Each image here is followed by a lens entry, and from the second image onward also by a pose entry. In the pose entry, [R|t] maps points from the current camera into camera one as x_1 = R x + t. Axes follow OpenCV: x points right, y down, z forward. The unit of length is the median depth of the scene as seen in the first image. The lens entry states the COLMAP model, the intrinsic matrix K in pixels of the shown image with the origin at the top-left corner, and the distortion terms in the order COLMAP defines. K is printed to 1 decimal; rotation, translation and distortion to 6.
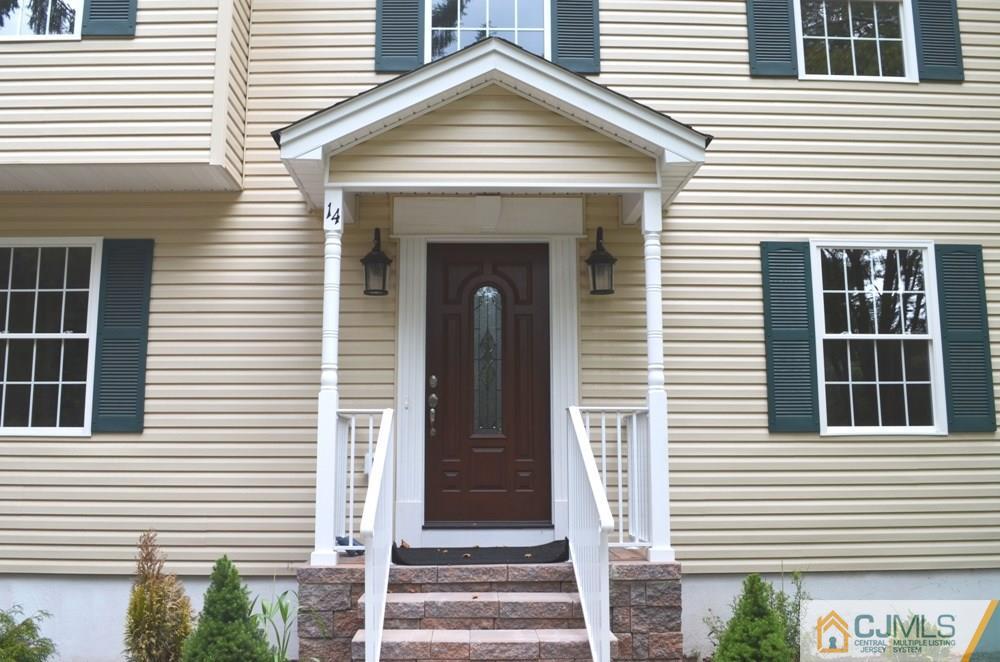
lens RADIAL K [[891.9, 0, 500.0], [0, 891.9, 331.0], [0, 0, 1]] dist [-0.062968, -0.000410]
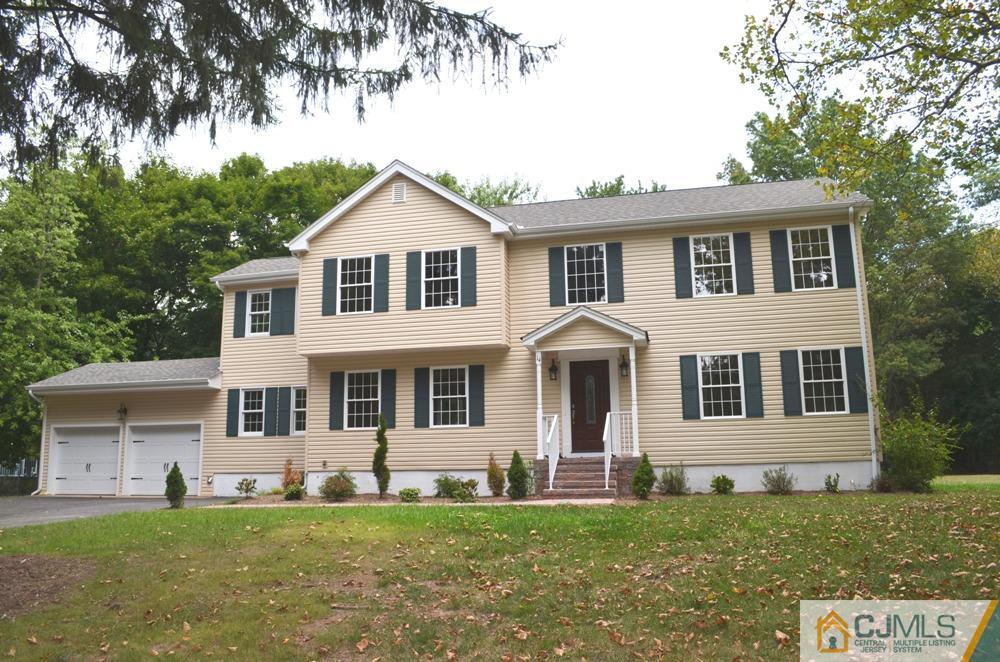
lens RADIAL K [[774.9, 0, 500.0], [0, 774.9, 331.0], [0, 0, 1]] dist [-0.142007, 0.000180]
pose [[0.966343, -0.056943, -0.250877, 0.379632], [0.047515, 0.997923, -0.043486, -0.103612], [0.252833, 0.030102, 0.967042, -1.727383]]
